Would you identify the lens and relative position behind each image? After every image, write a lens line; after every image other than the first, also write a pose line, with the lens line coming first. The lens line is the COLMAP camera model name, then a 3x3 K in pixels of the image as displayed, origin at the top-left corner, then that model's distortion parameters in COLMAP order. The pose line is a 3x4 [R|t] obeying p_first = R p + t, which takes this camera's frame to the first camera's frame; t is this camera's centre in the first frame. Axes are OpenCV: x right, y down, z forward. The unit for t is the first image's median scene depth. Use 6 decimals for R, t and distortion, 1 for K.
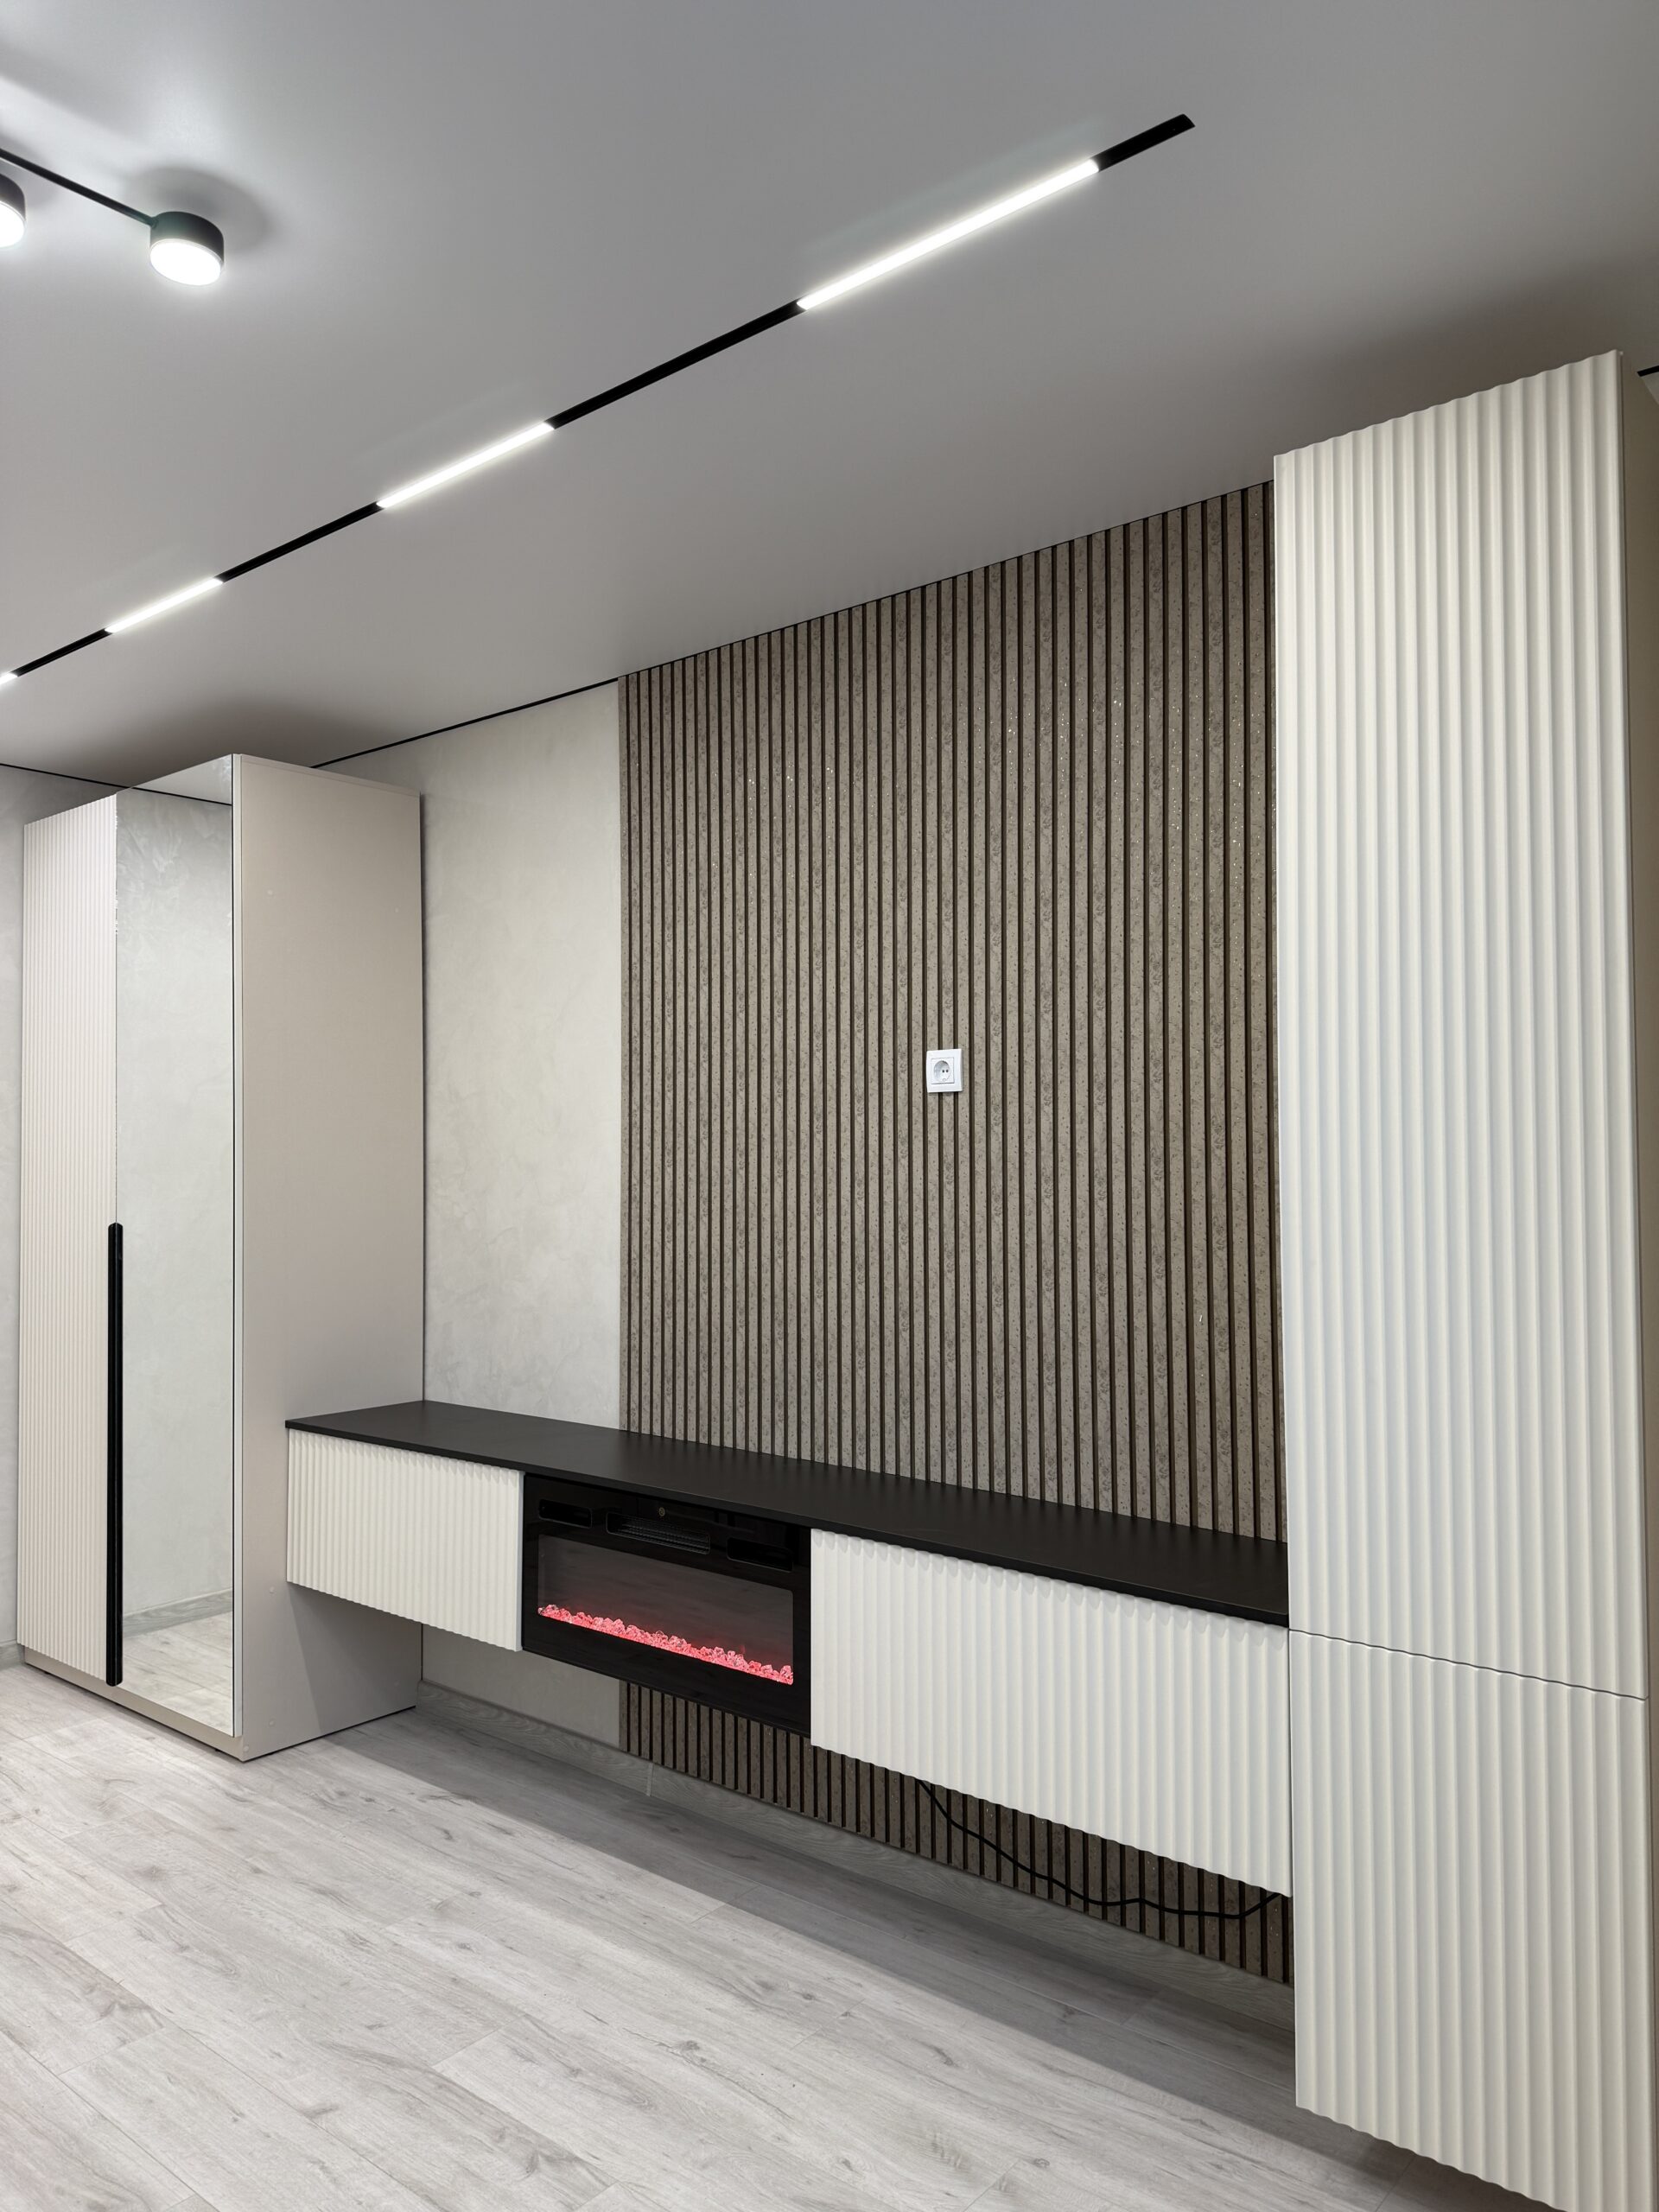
lens RADIAL K [[1567.9, 0, 829.5], [0, 1567.9, 1106.0], [0, 0, 1]] dist [0.097319, -0.134289]
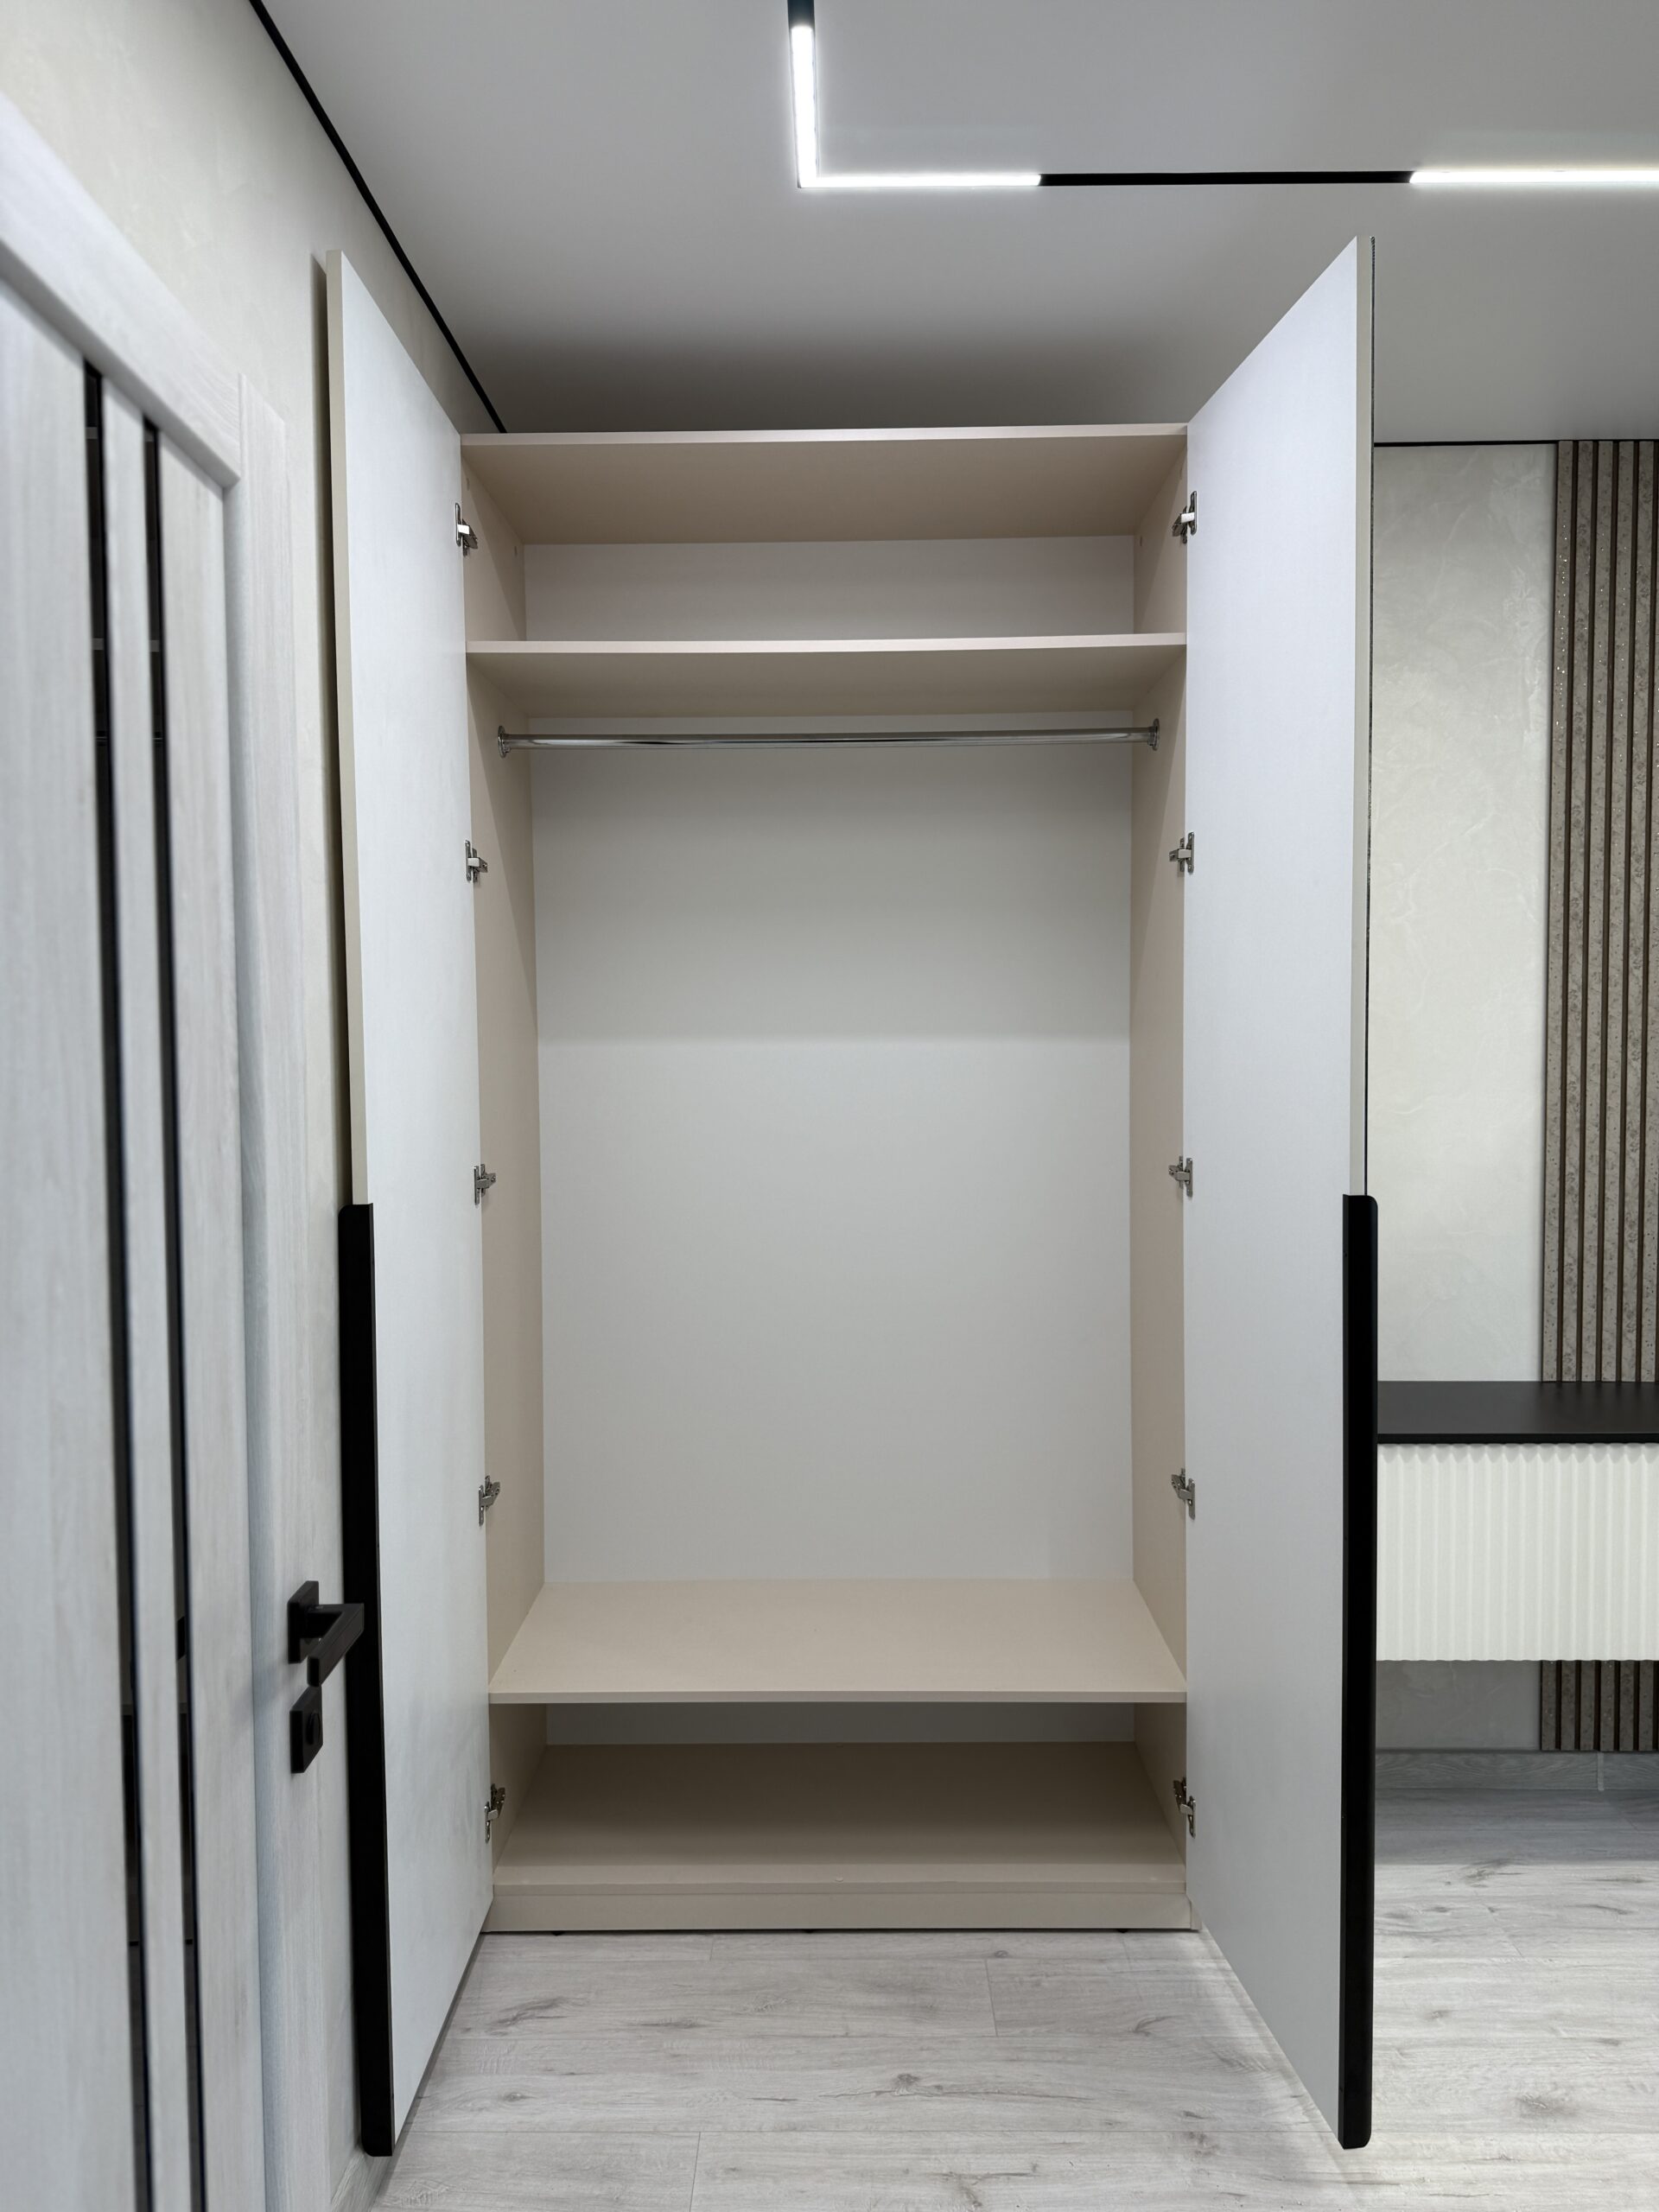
lens RADIAL K [[1557.4, 0, 829.5], [0, 1557.4, 1106.0], [0, 0, 1]] dist [0.036755, -0.049464]
pose [[0.771621, -0.035988, 0.635063, -1.058645], [-0.013939, 0.997202, 0.073445, 0.008804], [-0.635930, -0.065524, 0.768960, 0.701668]]
